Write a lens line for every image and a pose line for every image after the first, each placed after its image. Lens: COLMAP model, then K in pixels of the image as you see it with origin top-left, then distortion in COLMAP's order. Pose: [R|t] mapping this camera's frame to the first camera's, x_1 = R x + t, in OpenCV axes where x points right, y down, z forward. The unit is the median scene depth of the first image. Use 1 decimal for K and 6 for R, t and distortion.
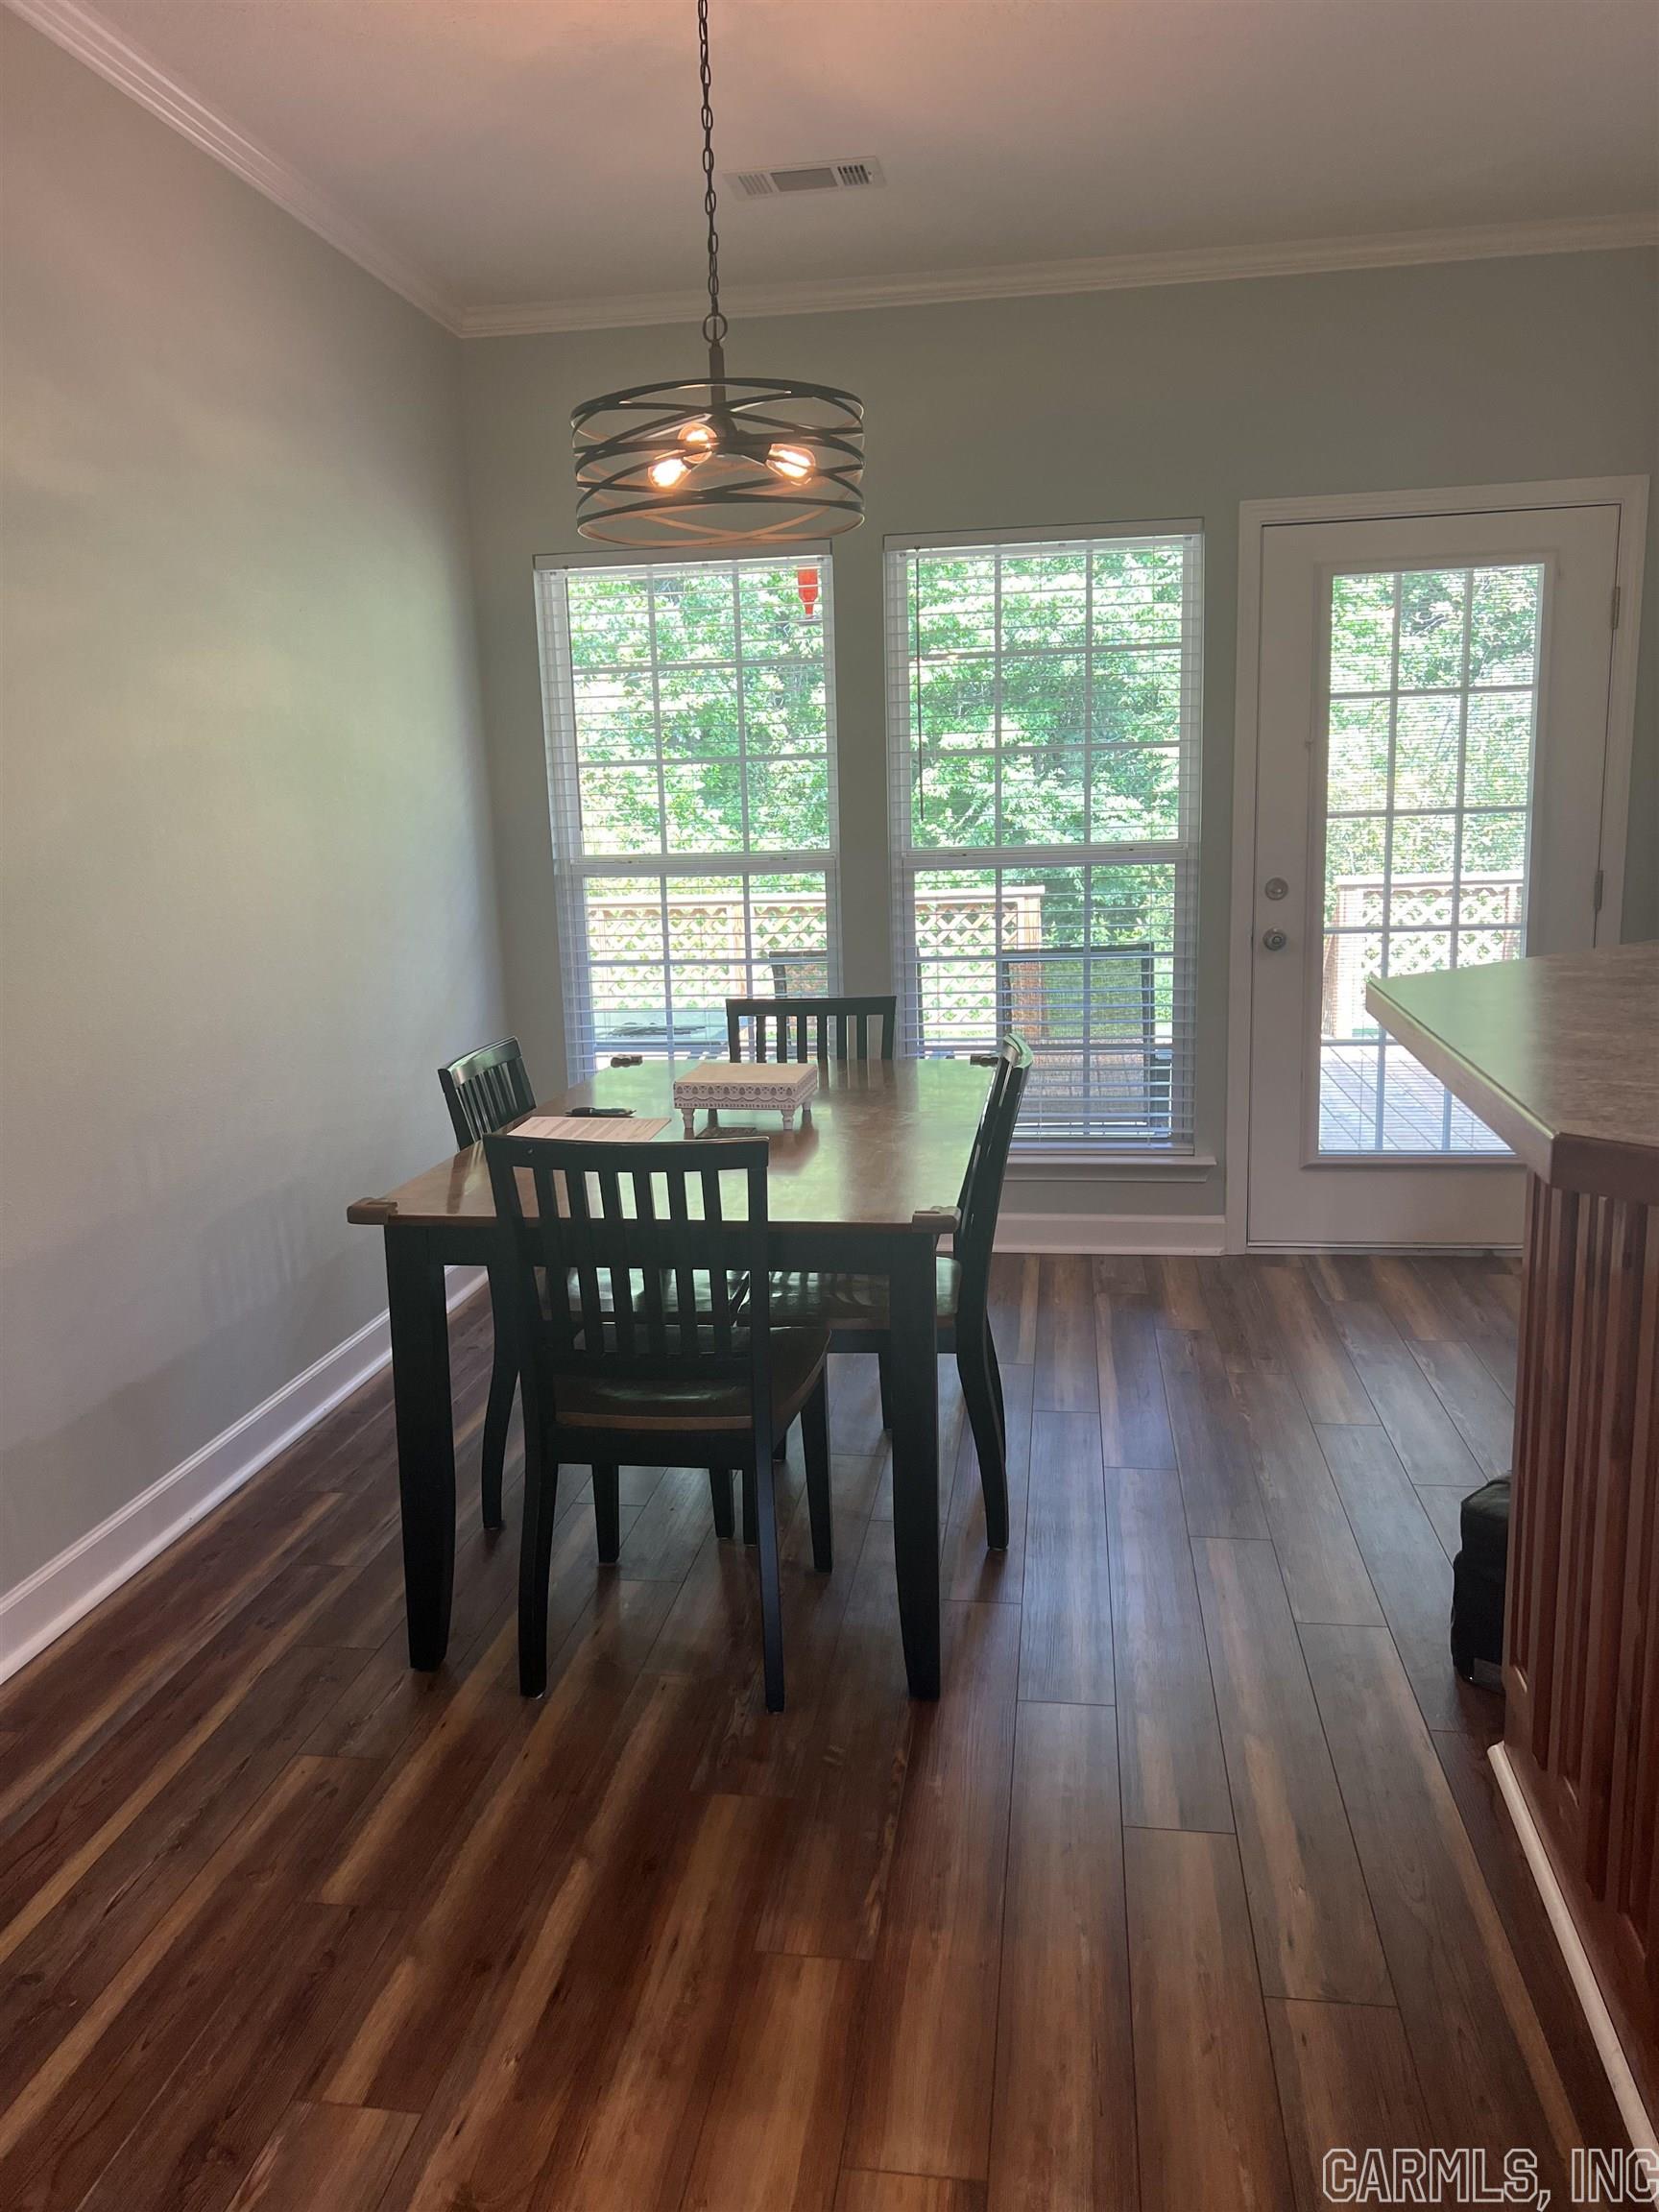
lens RADIAL K [[1662.4, 0, 812.7], [0, 1662.4, 1100.7], [0, 0, 1]] dist [0.038324, -0.037570]
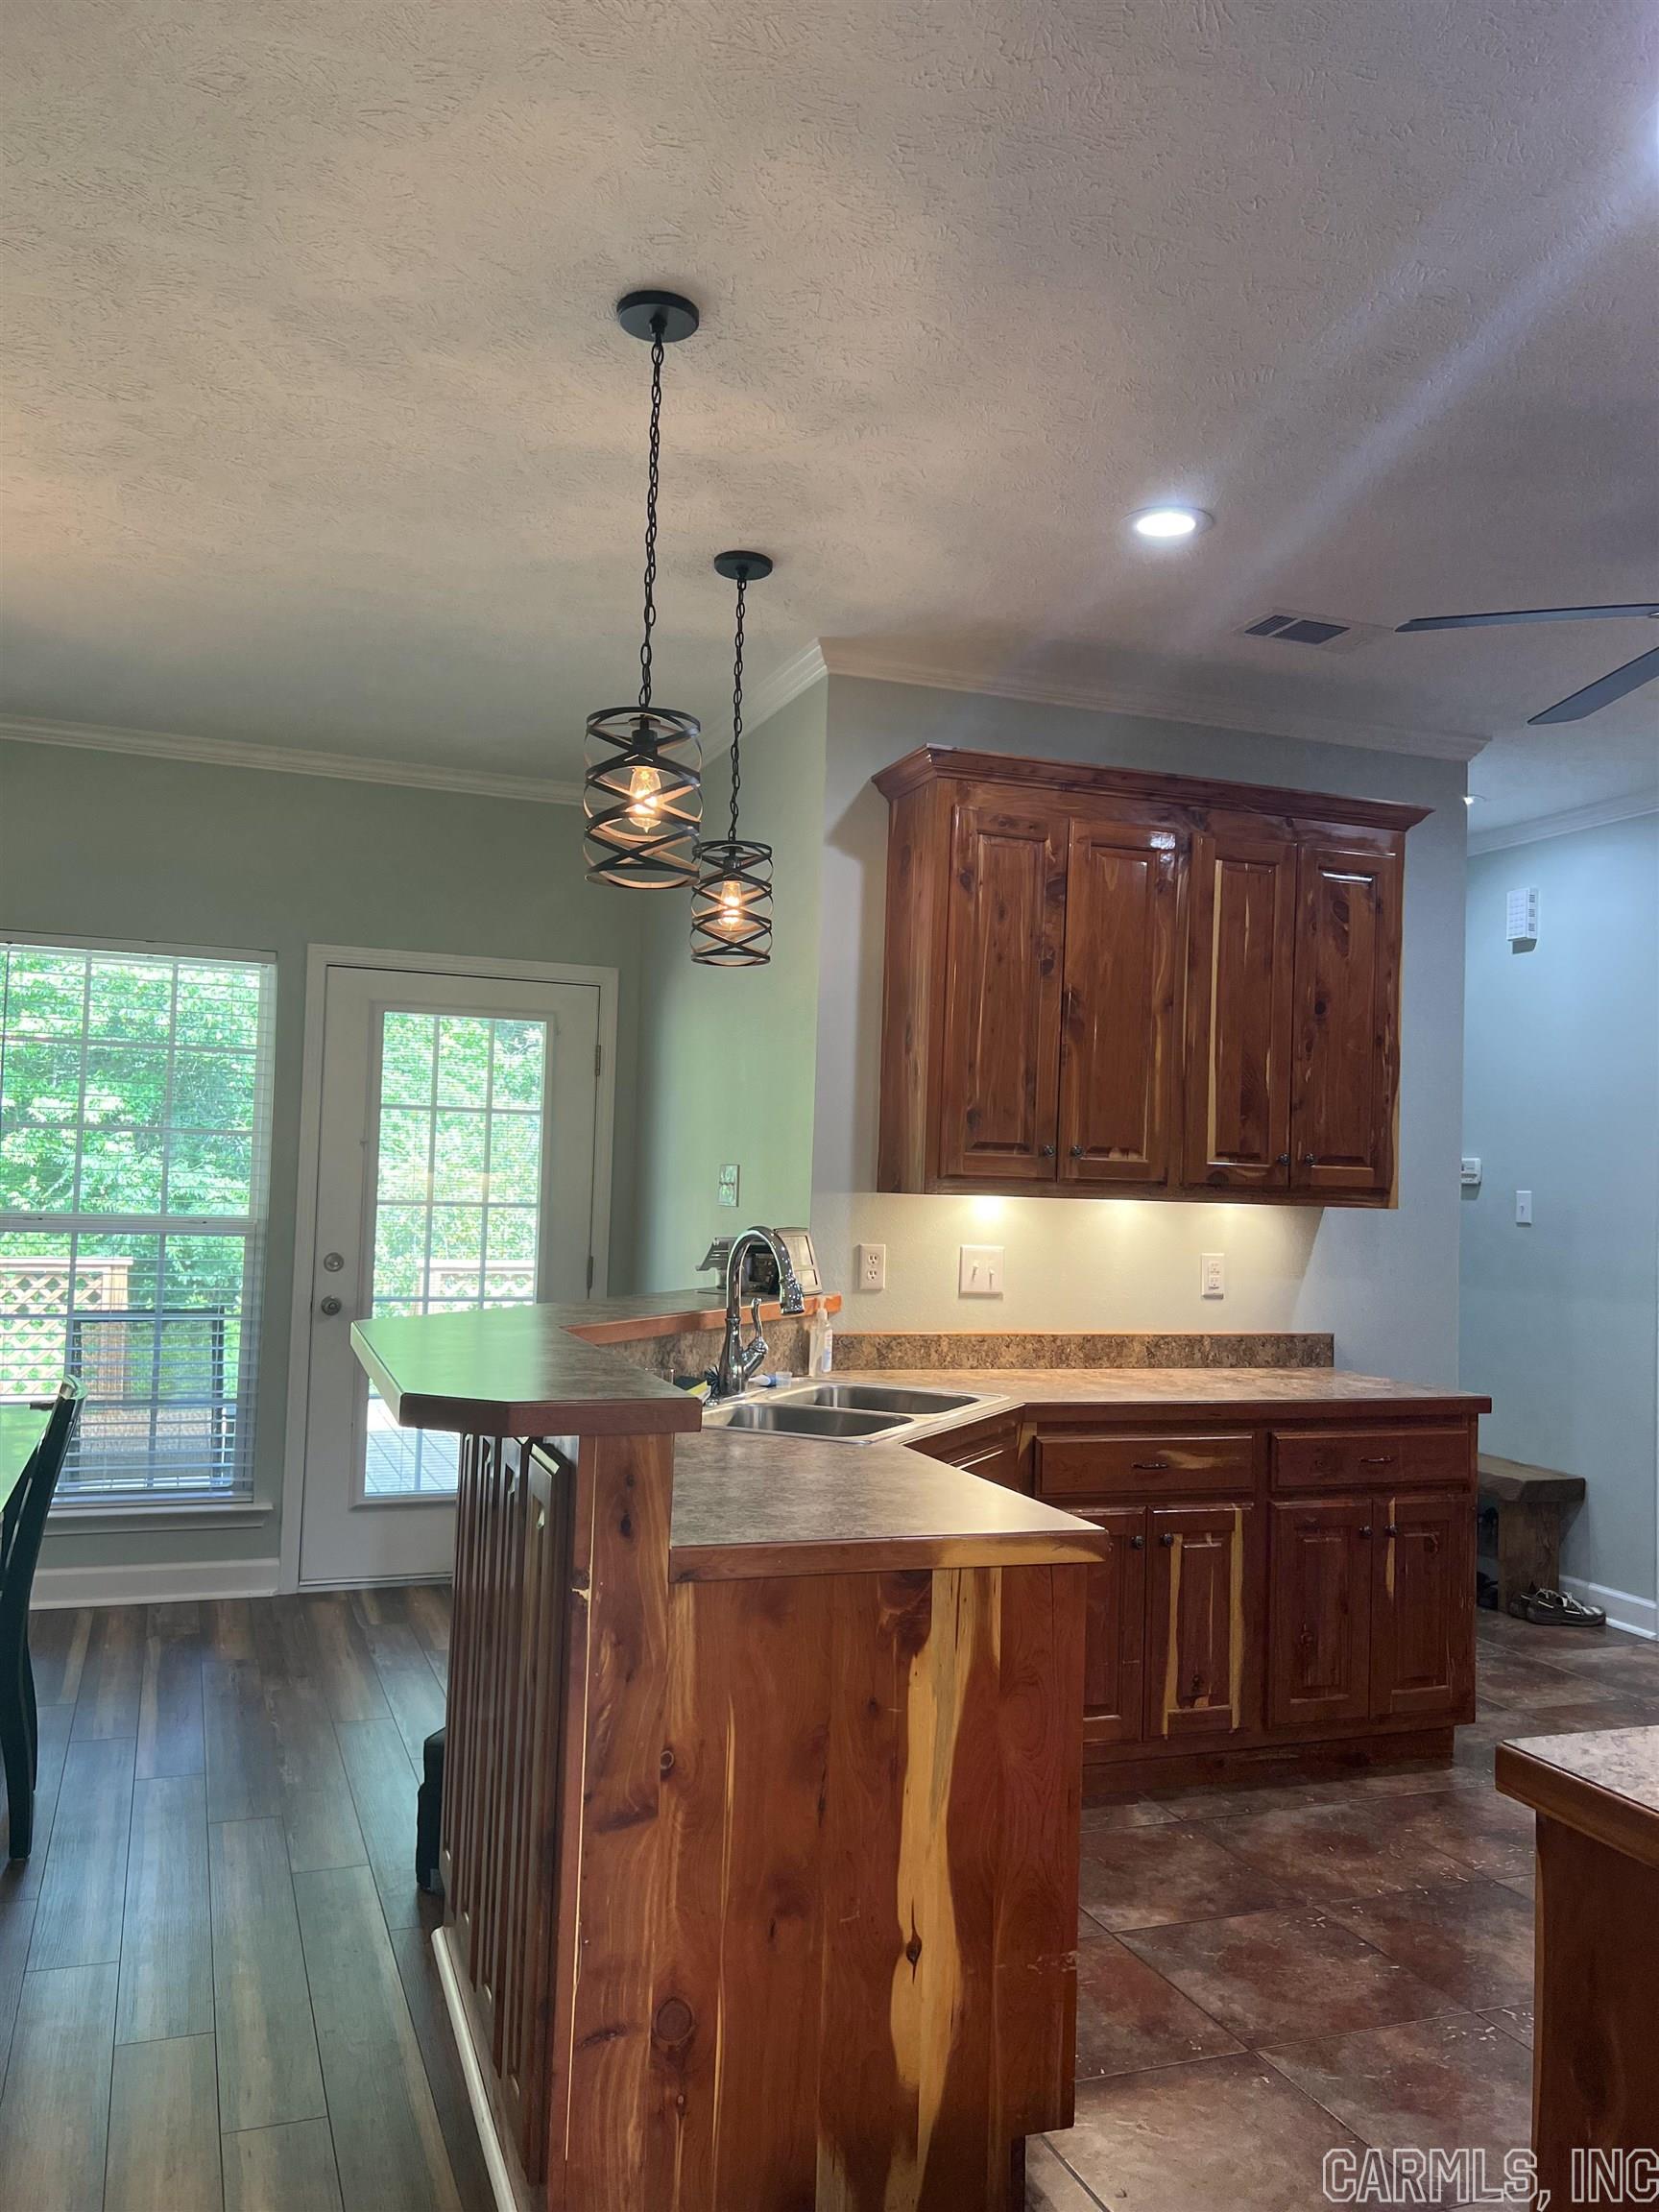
lens RADIAL K [[1662.4, 0, 824.1], [0, 1662.4, 1129.2], [0, 0, 1]] dist [0.038324, -0.037570]
pose [[0.866666, 0.080572, 0.492339, -0.006690], [0.026143, 0.978181, -0.206102, 0.033166], [-0.498203, 0.191493, 0.845650, -0.183395]]
